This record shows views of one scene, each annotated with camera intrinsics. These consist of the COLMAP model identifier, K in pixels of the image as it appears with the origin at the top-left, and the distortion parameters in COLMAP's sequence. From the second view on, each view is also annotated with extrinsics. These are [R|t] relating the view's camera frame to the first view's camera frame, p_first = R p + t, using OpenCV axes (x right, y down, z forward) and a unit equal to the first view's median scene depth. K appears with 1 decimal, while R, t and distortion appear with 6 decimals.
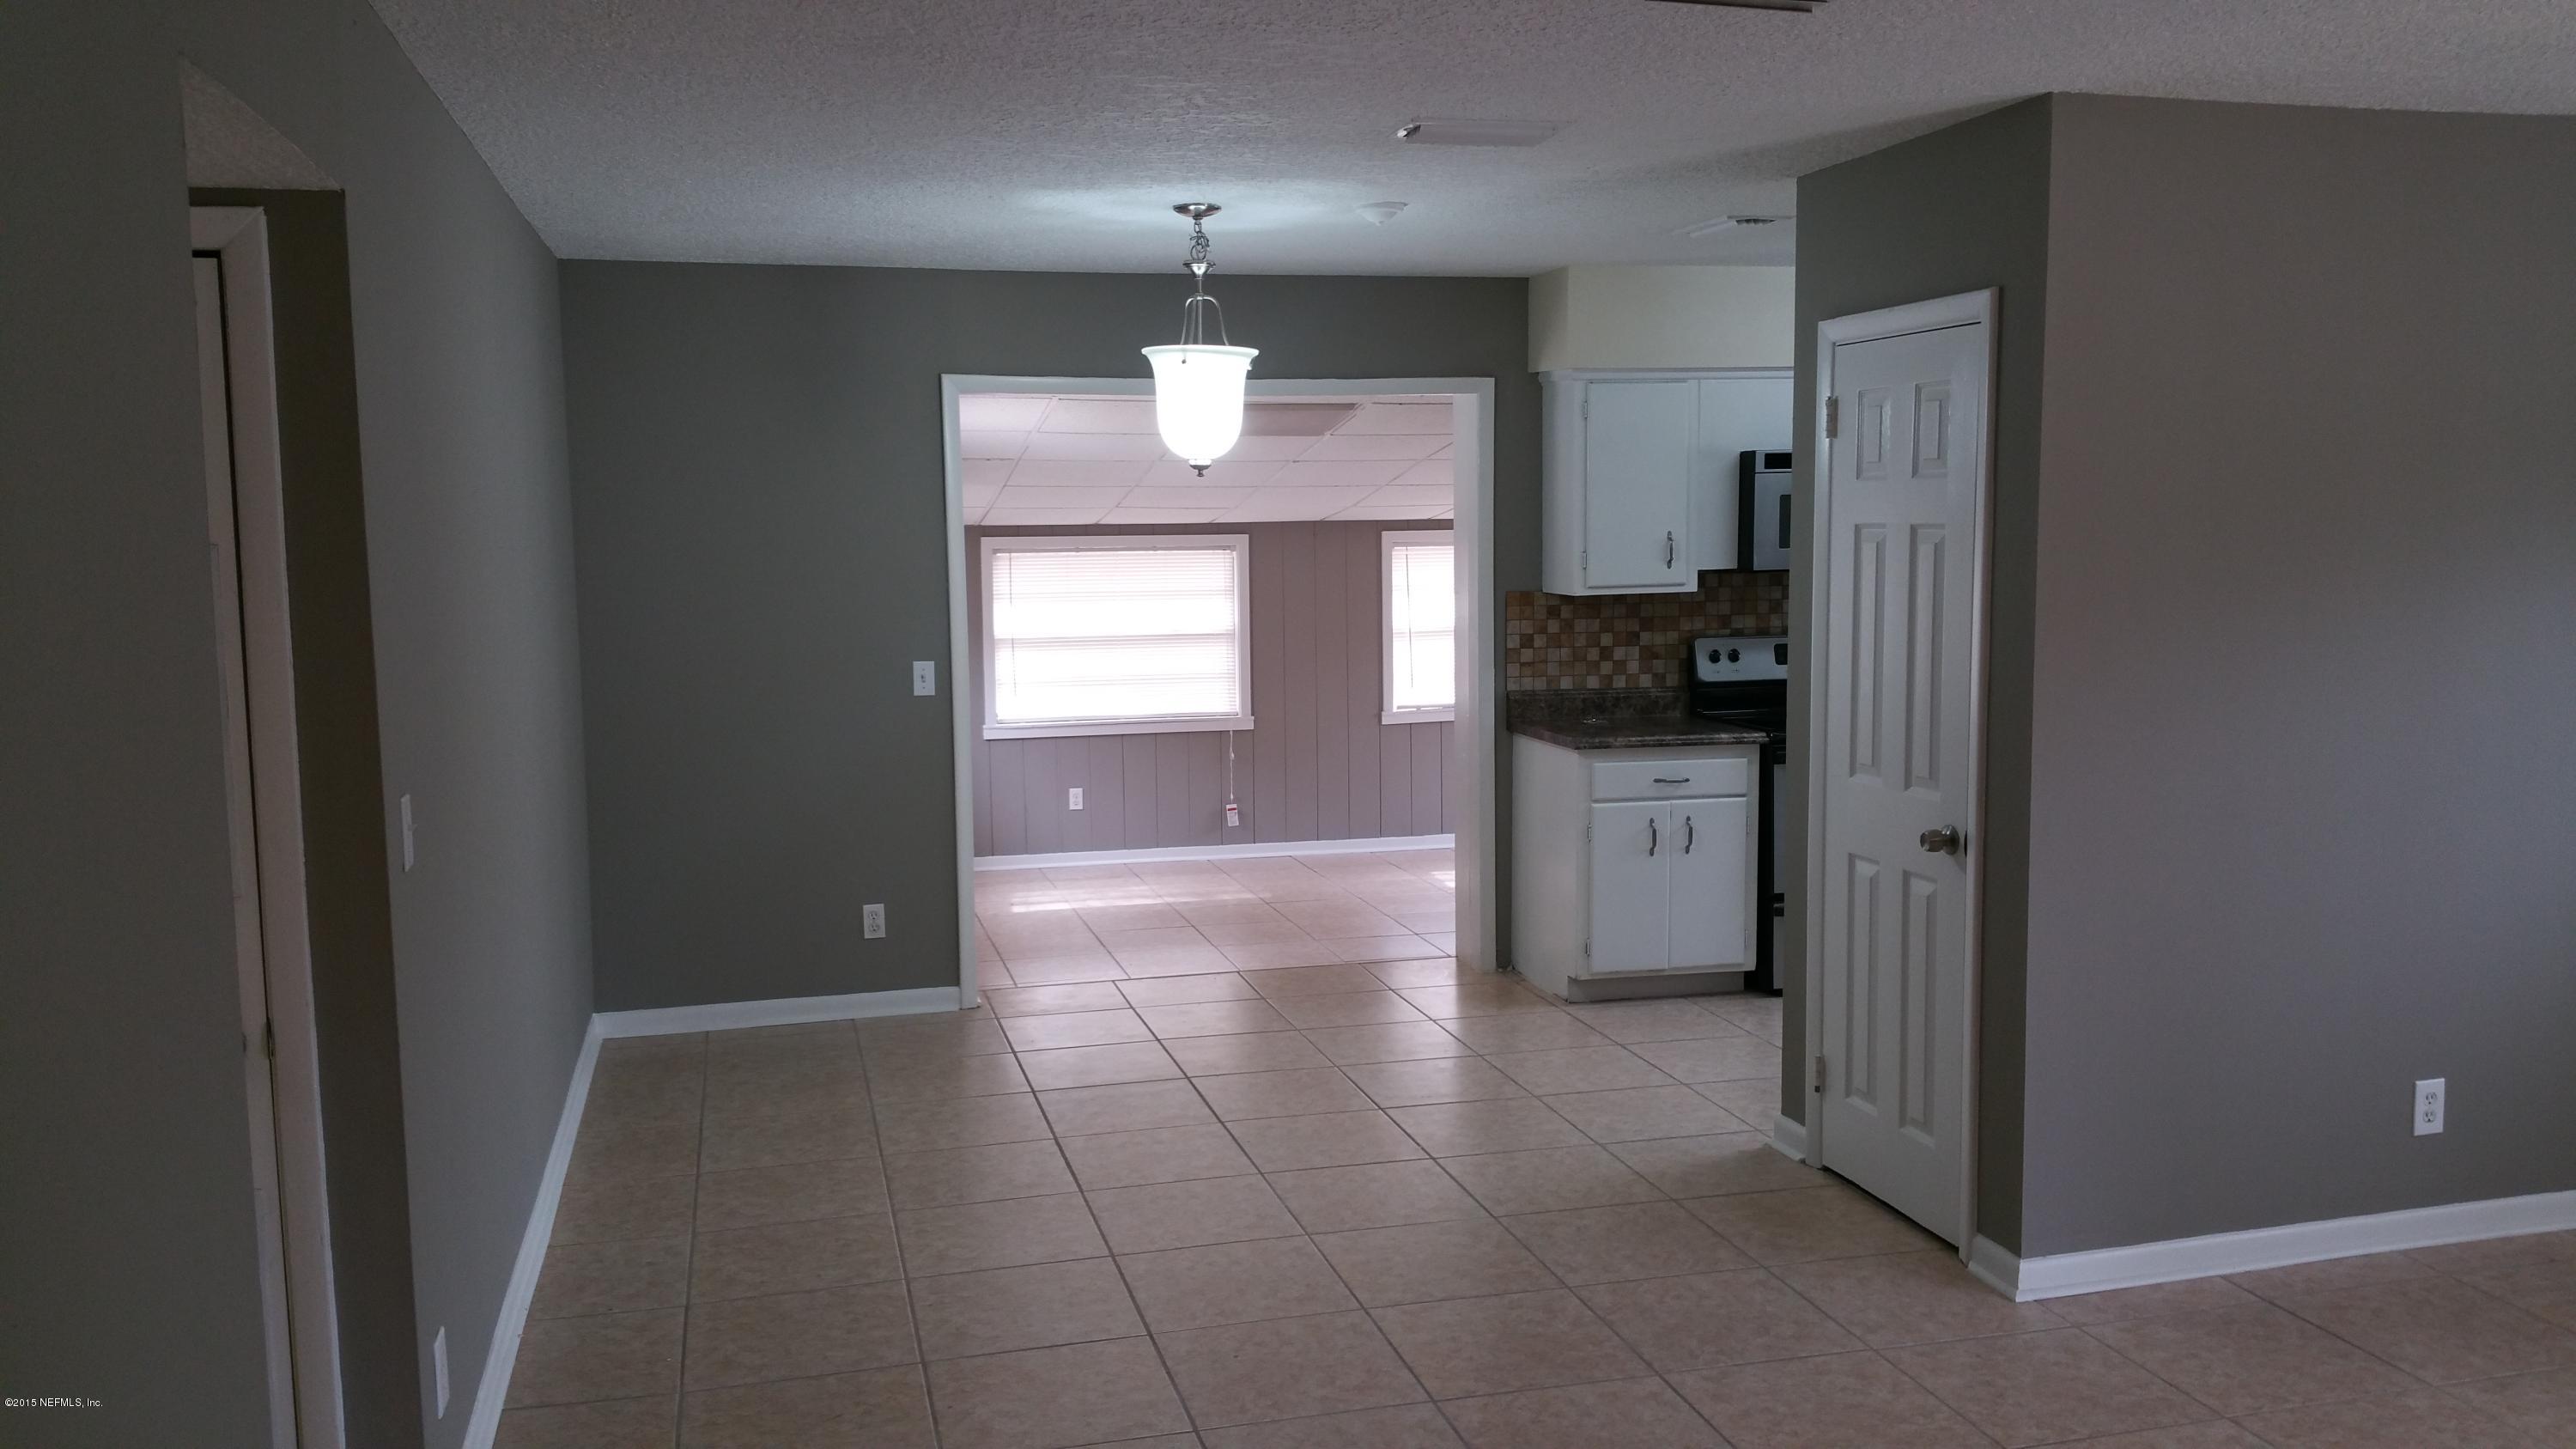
lens RADIAL K [[2090.3, 0, 1296.7], [0, 2090.3, 716.2], [0, 0, 1]] dist [0.032591, -0.070700]
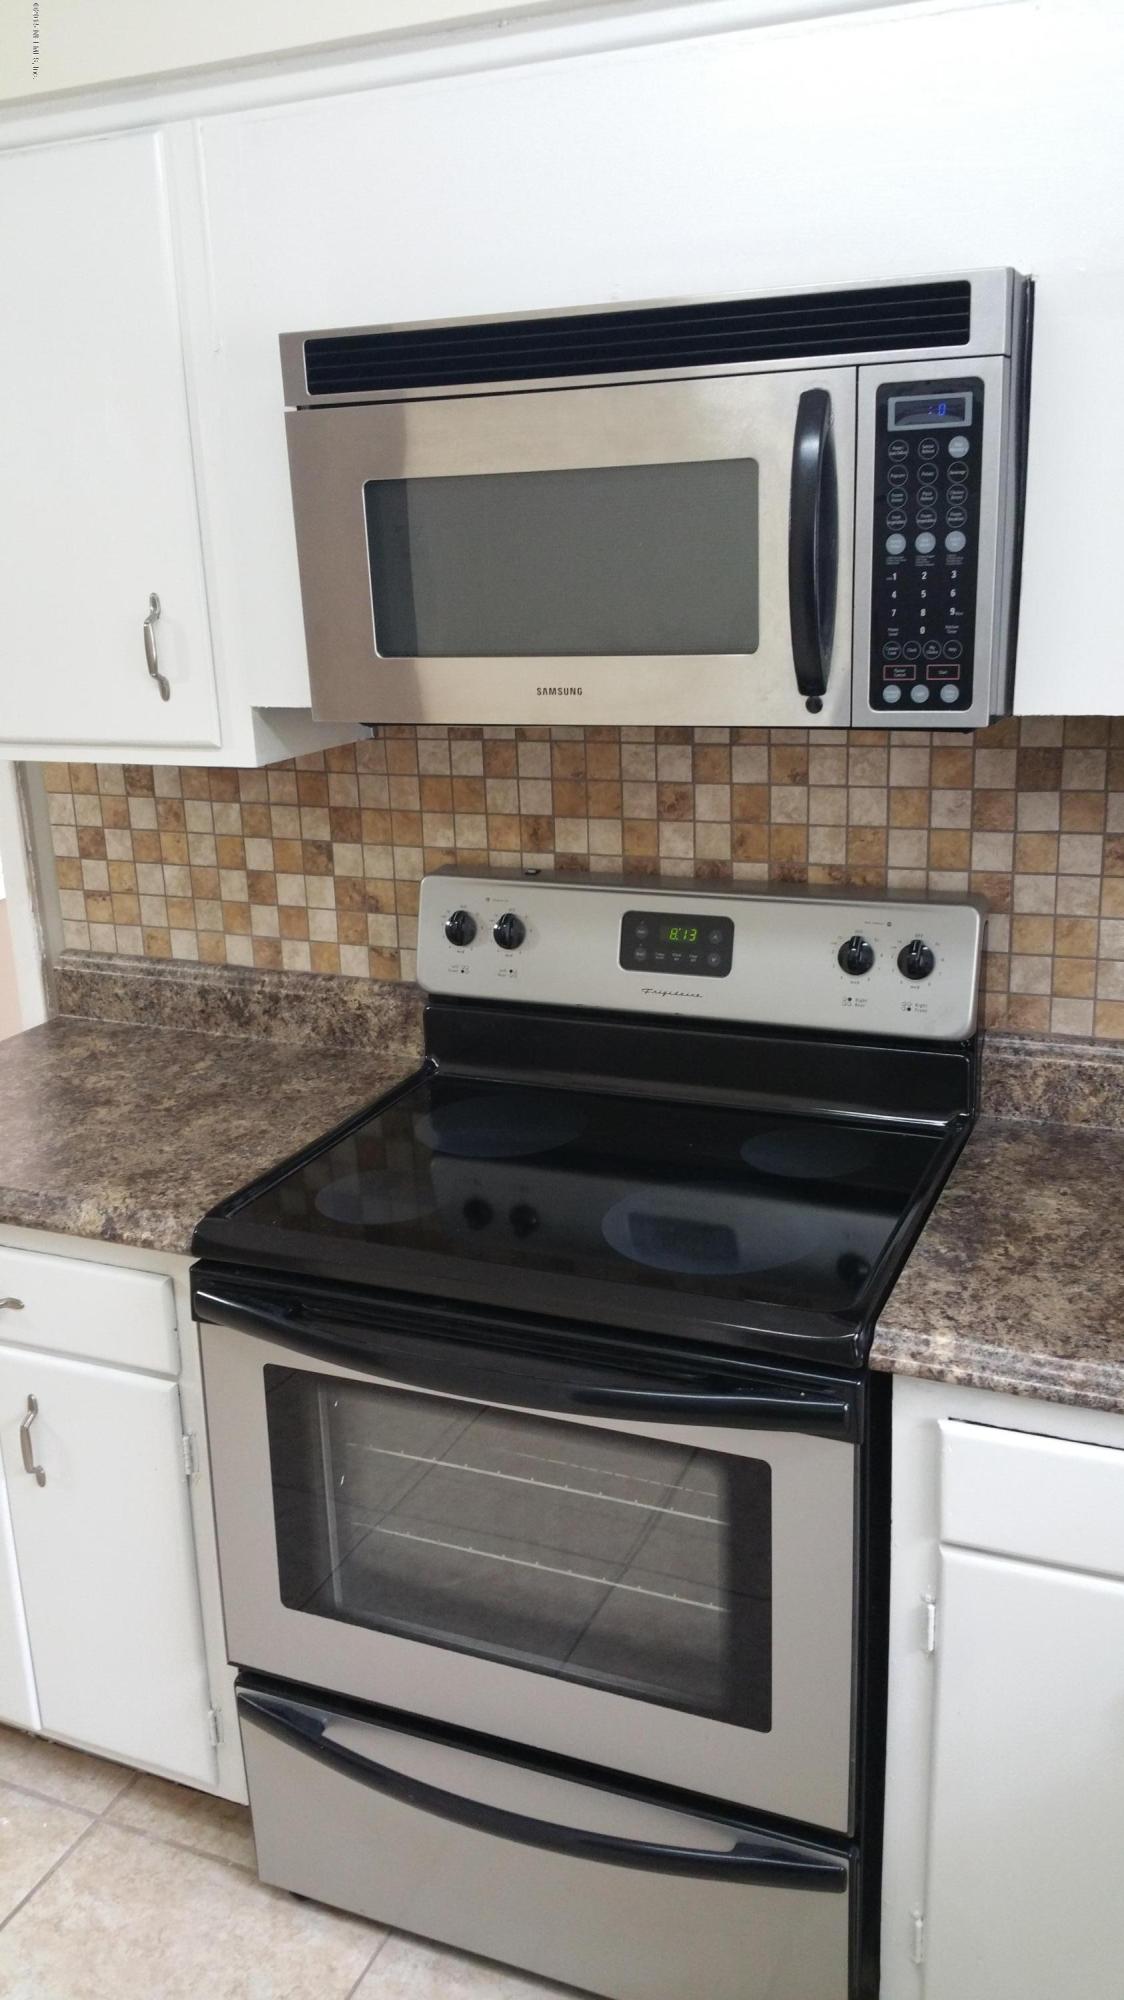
lens RADIAL K [[1622.6, 0, 561.7], [0, 1622.6, 1002.9], [0, 0, 1]] dist [0.032591, -0.070700]
pose [[0.795430, 0.157671, -0.585175, 0.388898], [-0.044742, 0.978207, 0.202753, -0.075862], [0.604391, -0.135094, 0.785150, 0.778629]]
